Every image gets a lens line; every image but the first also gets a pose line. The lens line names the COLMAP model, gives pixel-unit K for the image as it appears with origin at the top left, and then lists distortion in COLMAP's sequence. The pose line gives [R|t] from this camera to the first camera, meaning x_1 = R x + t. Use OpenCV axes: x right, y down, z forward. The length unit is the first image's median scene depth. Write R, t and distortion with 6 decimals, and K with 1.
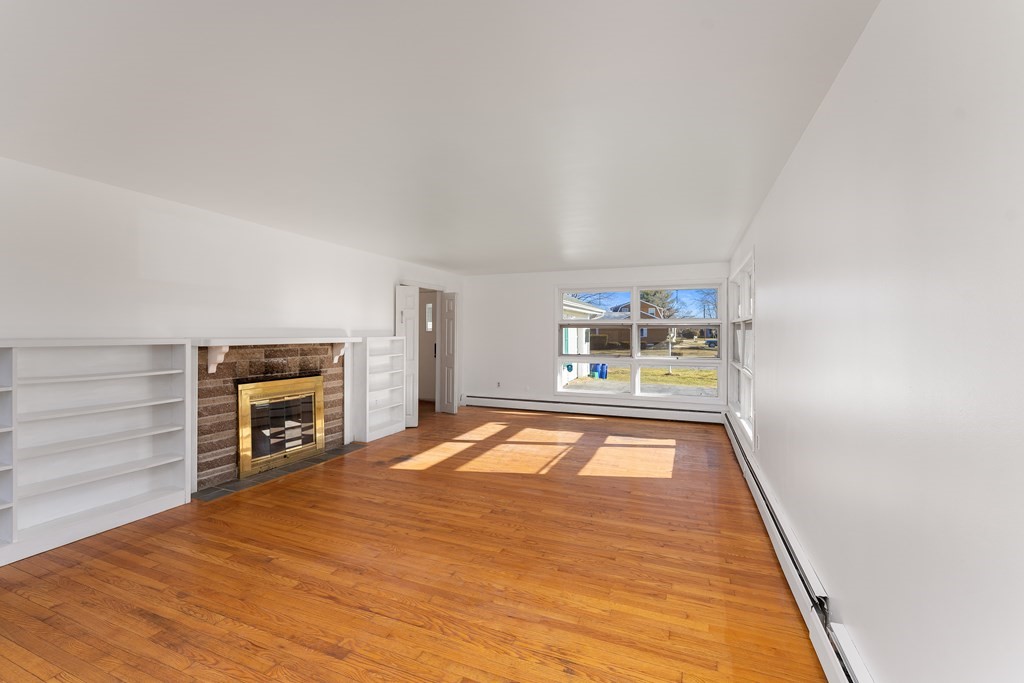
lens RADIAL K [[434.4, 0, 515.5], [0, 434.4, 333.7], [0, 0, 1]] dist [-0.002674, -0.000198]
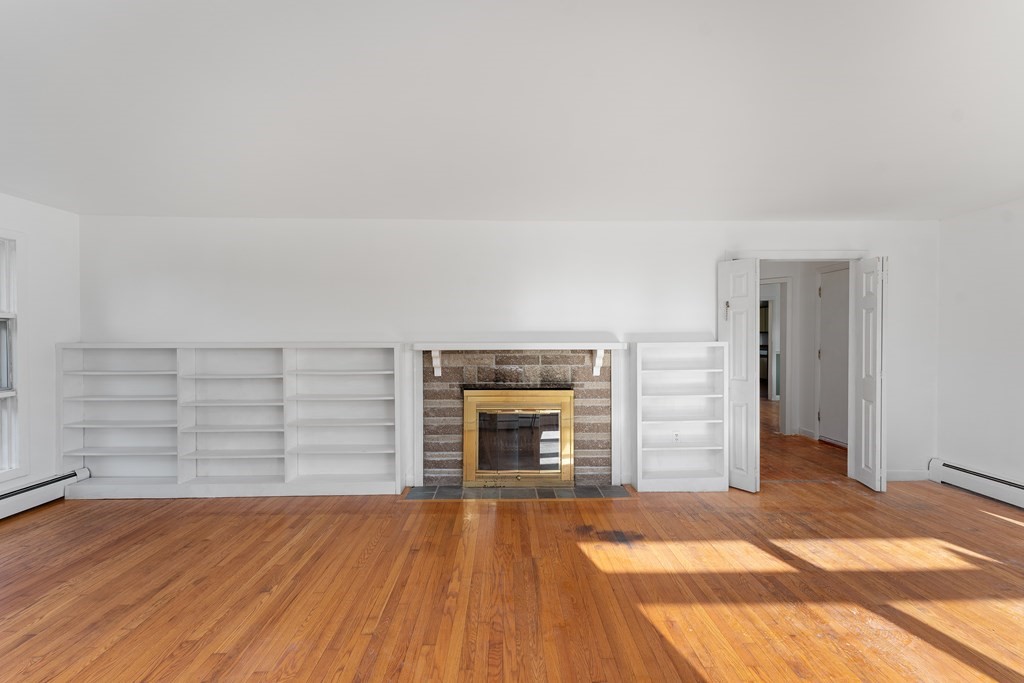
lens RADIAL K [[424.9, 0, 513.3], [0, 424.9, 338.0], [0, 0, 1]] dist [0.006722, 0.000038]
pose [[0.390373, -0.000874, -0.920656, 0.265779], [0.002858, 0.999996, 0.000263, -0.000325], [0.920652, -0.002734, 0.390374, 0.670672]]
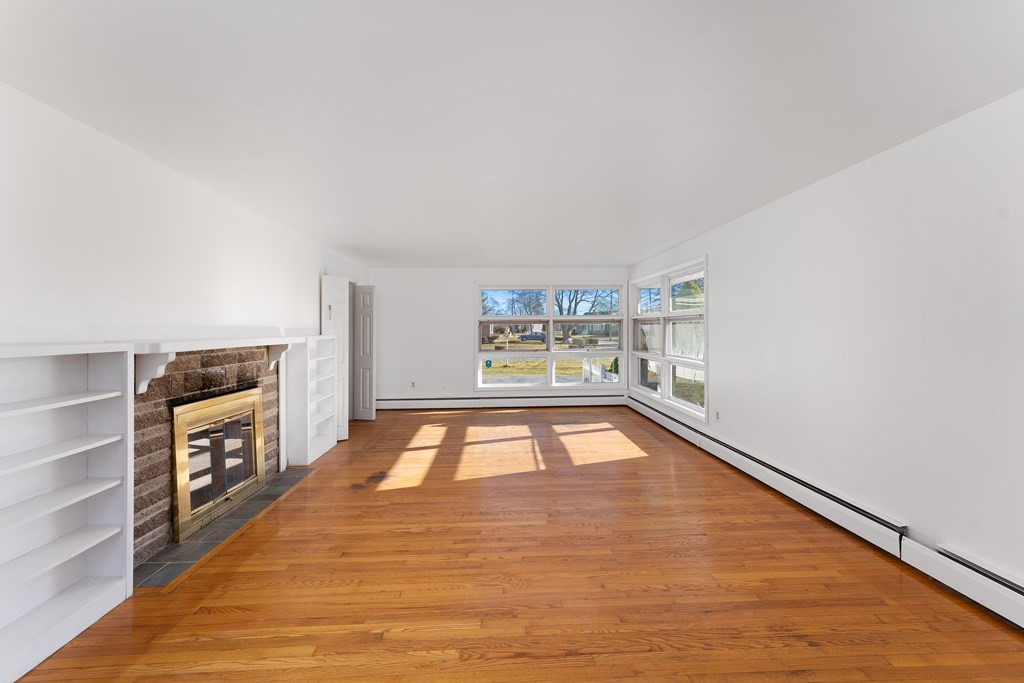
lens RADIAL K [[417.6, 0, 515.8], [0, 417.6, 327.4], [0, 0, 1]] dist [0.007726, 0.000132]
pose [[0.908673, -0.010196, 0.417385, -0.386746], [0.013172, 0.999904, -0.004250, -0.000981], [-0.417302, 0.009360, 0.908720, 0.144825]]
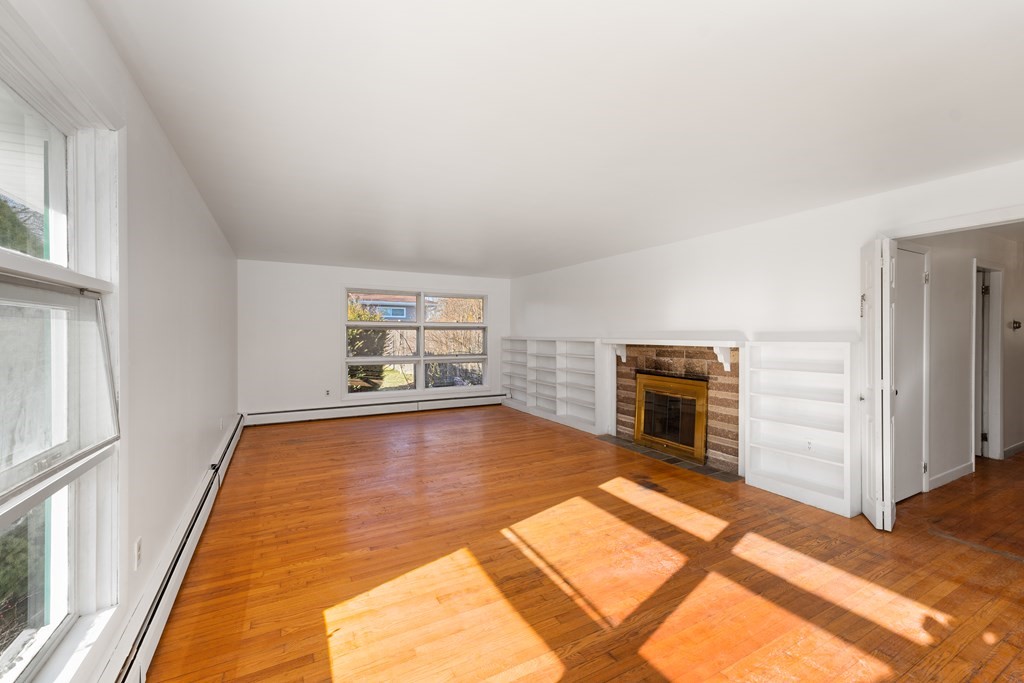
lens RADIAL K [[424.9, 0, 513.3], [0, 424.9, 338.0], [0, 0, 1]] dist [0.006722, 0.000038]
pose [[-0.638966, 0.001241, -0.769234, 0.578193], [-0.006514, 0.999954, 0.007023, -0.000149], [0.769208, 0.009498, -0.638928, 1.427706]]
